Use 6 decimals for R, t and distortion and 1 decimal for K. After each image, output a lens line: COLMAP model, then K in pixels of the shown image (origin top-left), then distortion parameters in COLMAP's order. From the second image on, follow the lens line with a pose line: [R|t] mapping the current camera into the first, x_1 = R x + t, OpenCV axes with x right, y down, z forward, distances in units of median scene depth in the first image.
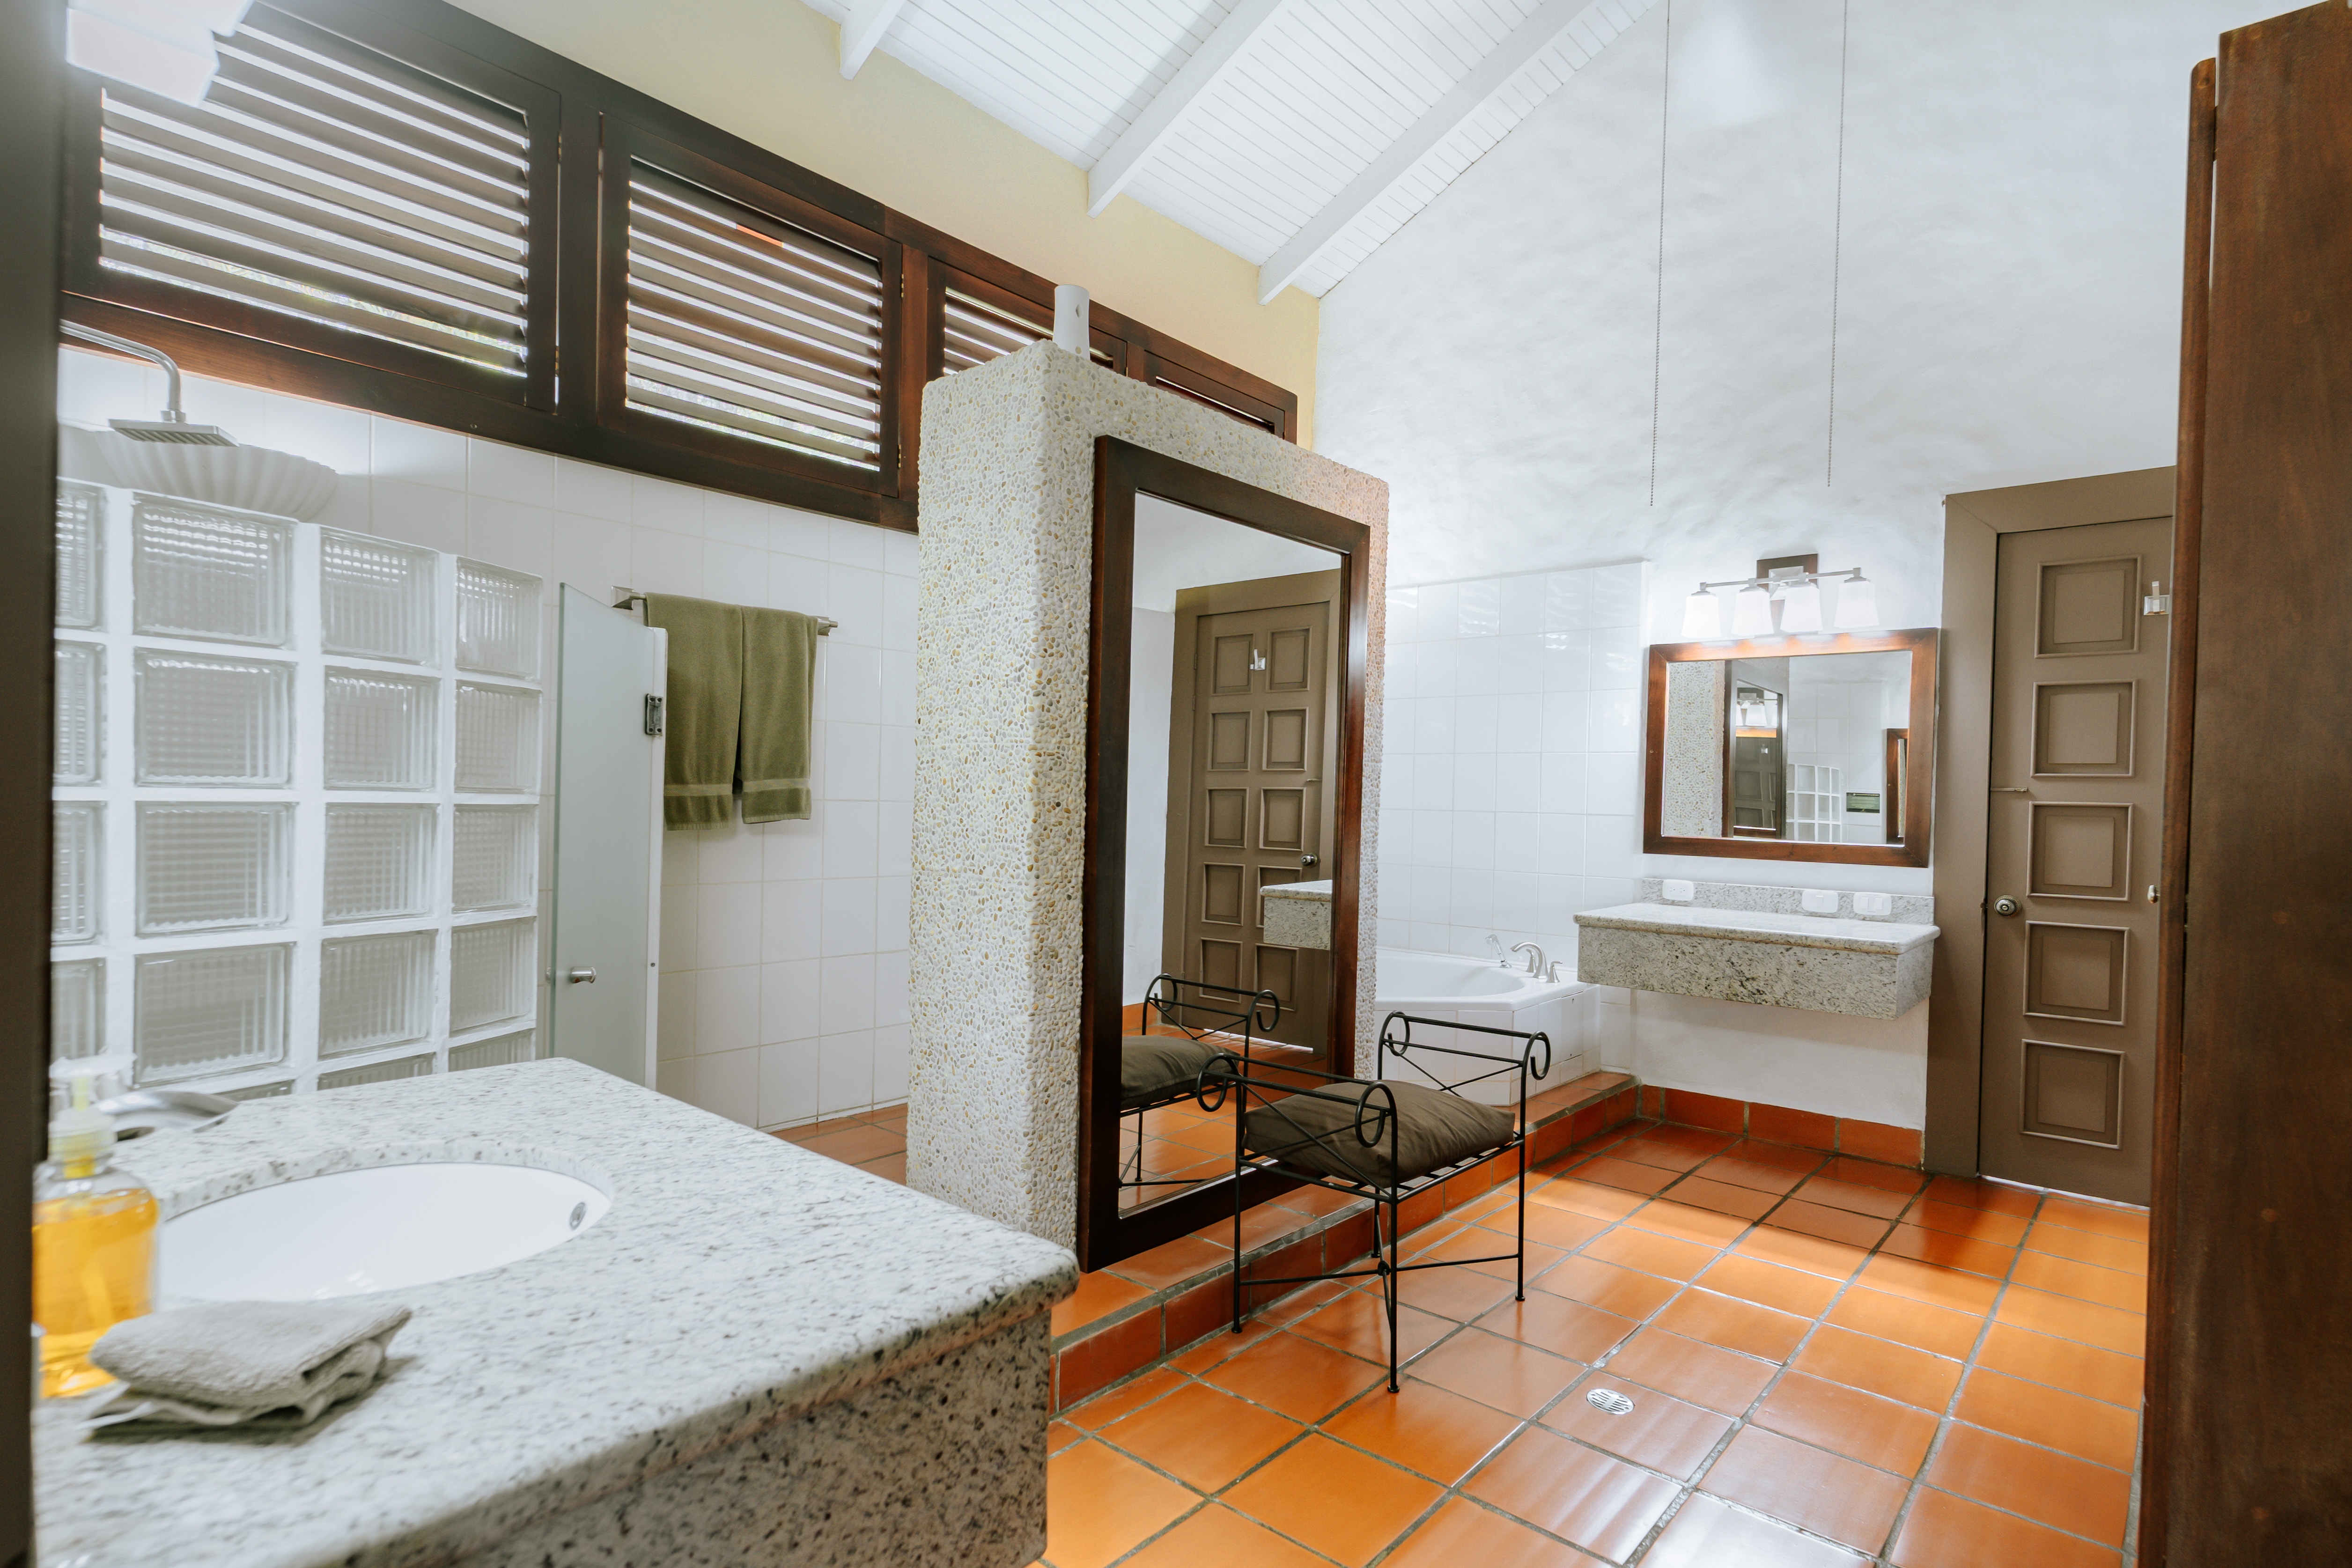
lens RADIAL K [[1029.6, 0, 1184.7], [0, 1029.6, 797.1], [0, 0, 1]] dist [-0.003649, 0.000311]
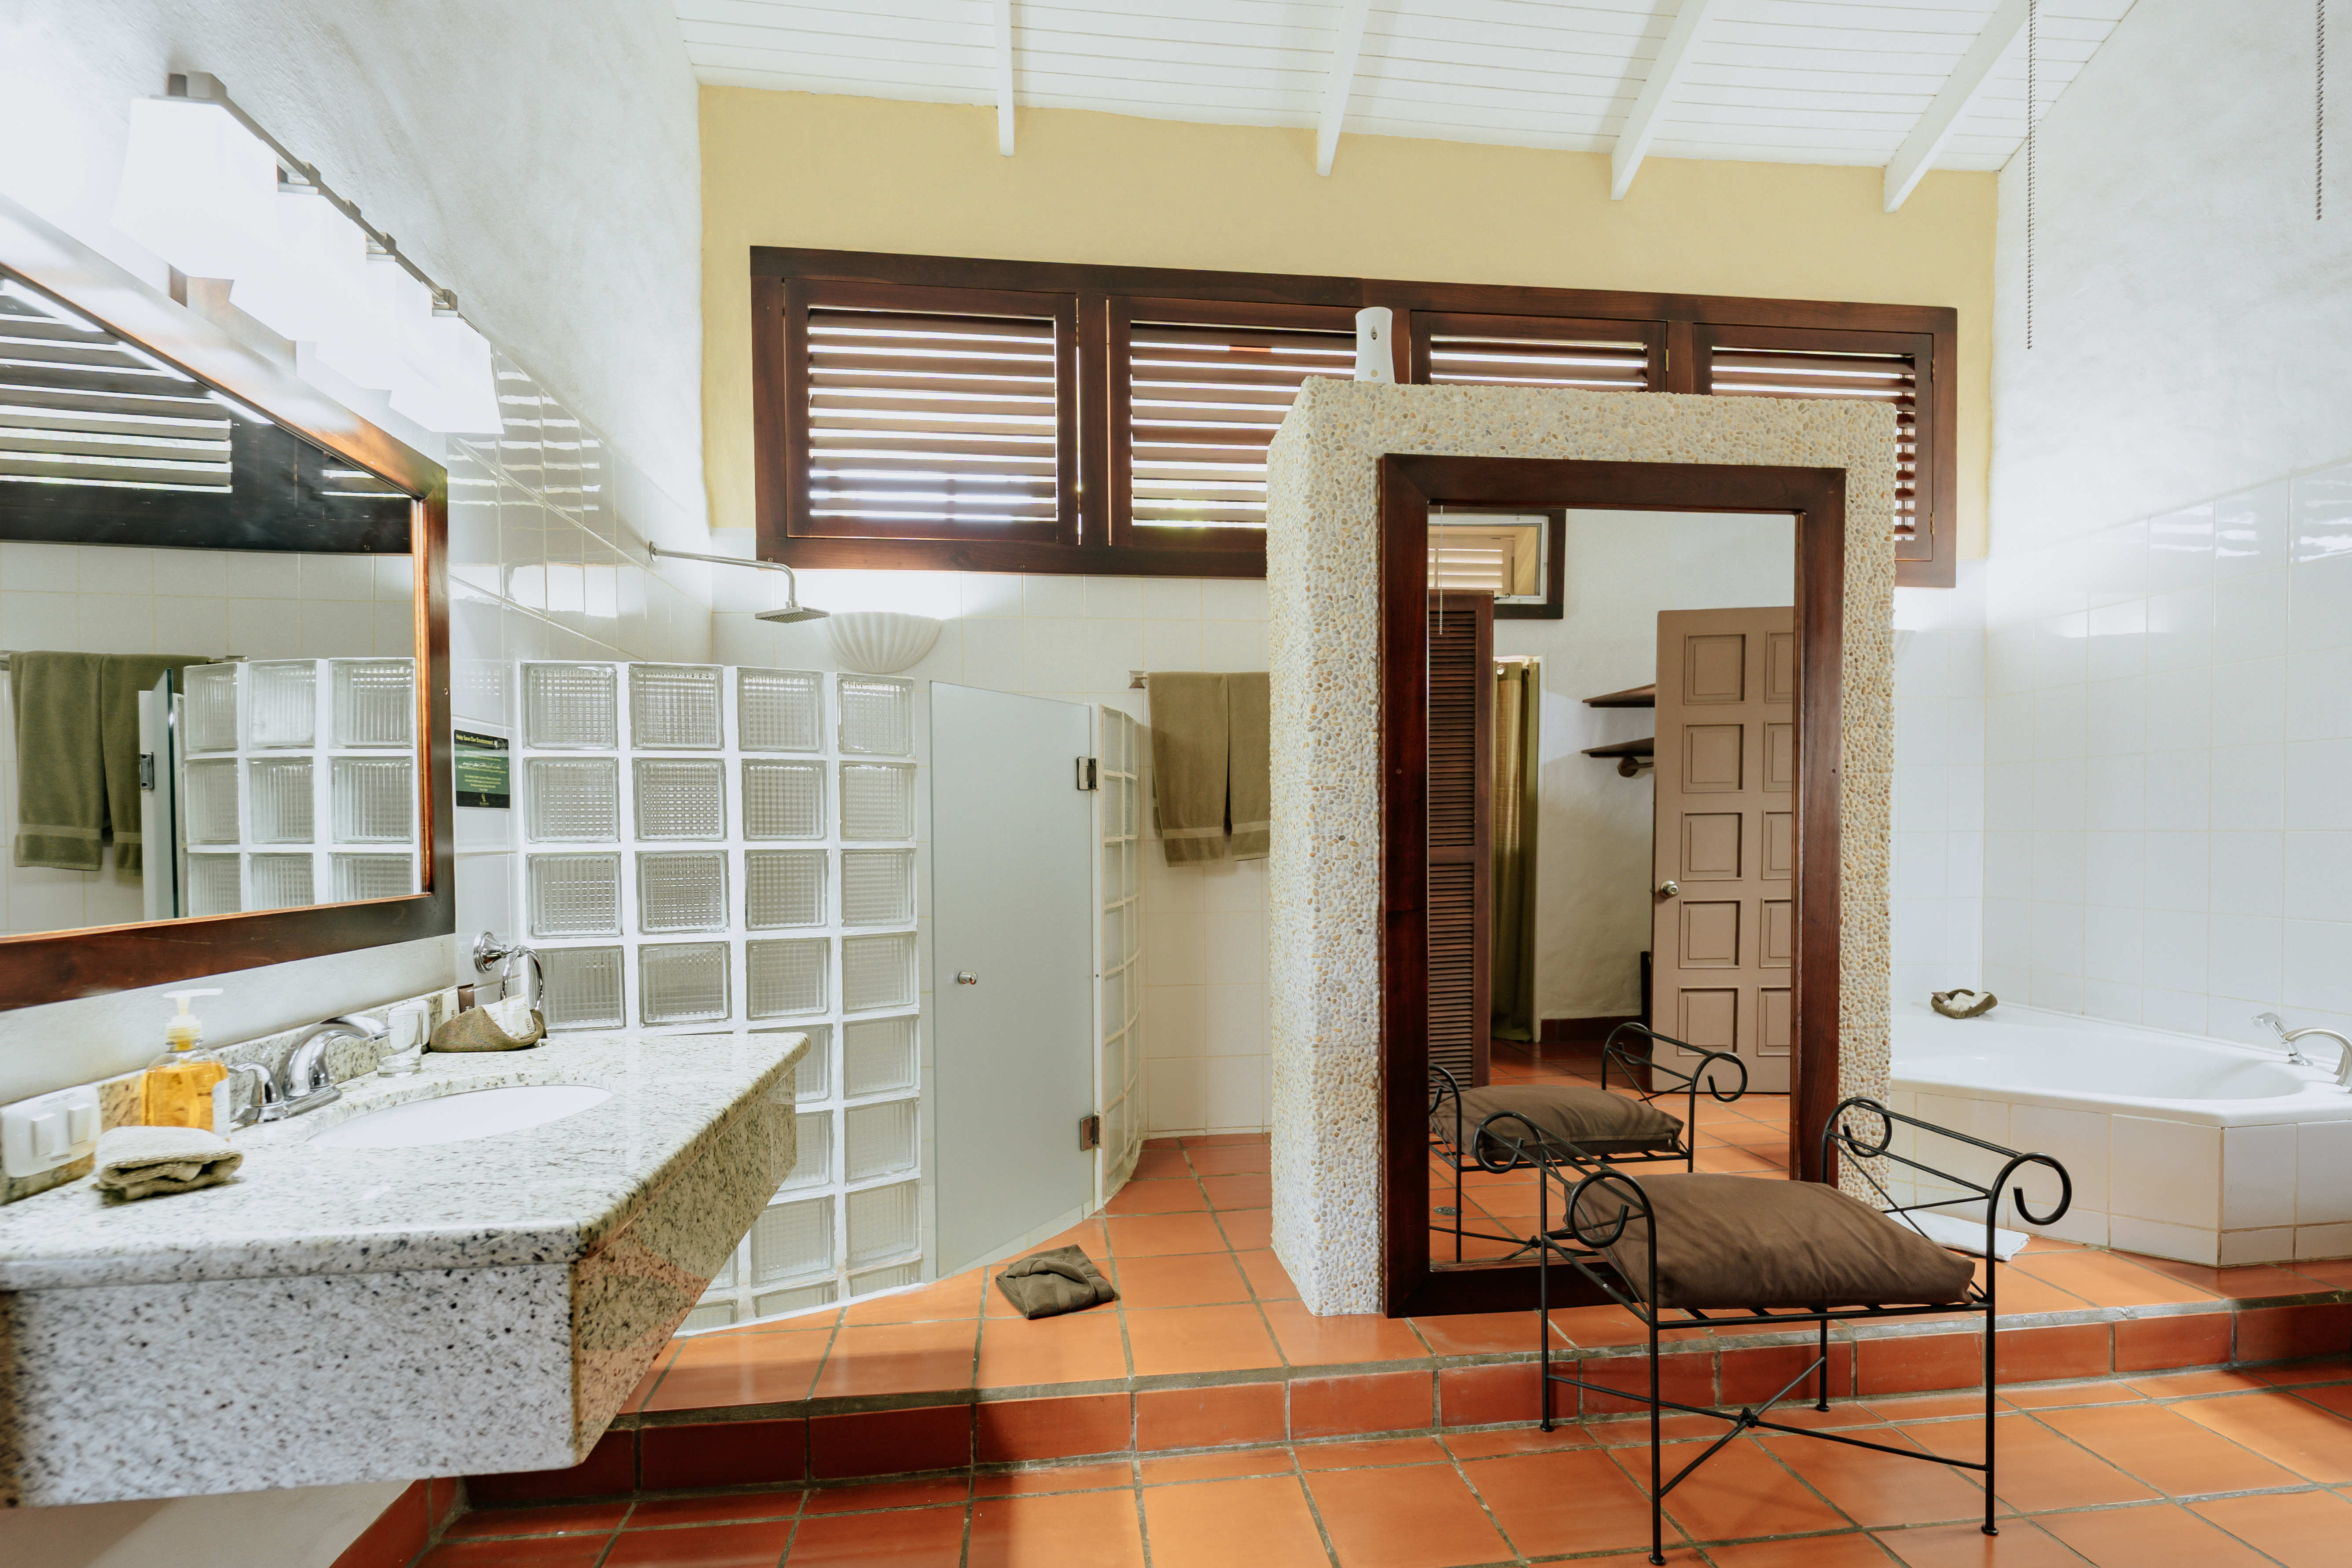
lens RADIAL K [[972.3, 0, 1168.8], [0, 972.3, 840.2], [0, 0, 1]] dist [-0.002597, 0.000115]
pose [[0.788373, -0.023778, -0.614737, 0.315710], [0.027591, 0.999614, -0.003281, 0.007739], [0.614578, -0.014374, 0.788725, 0.152415]]
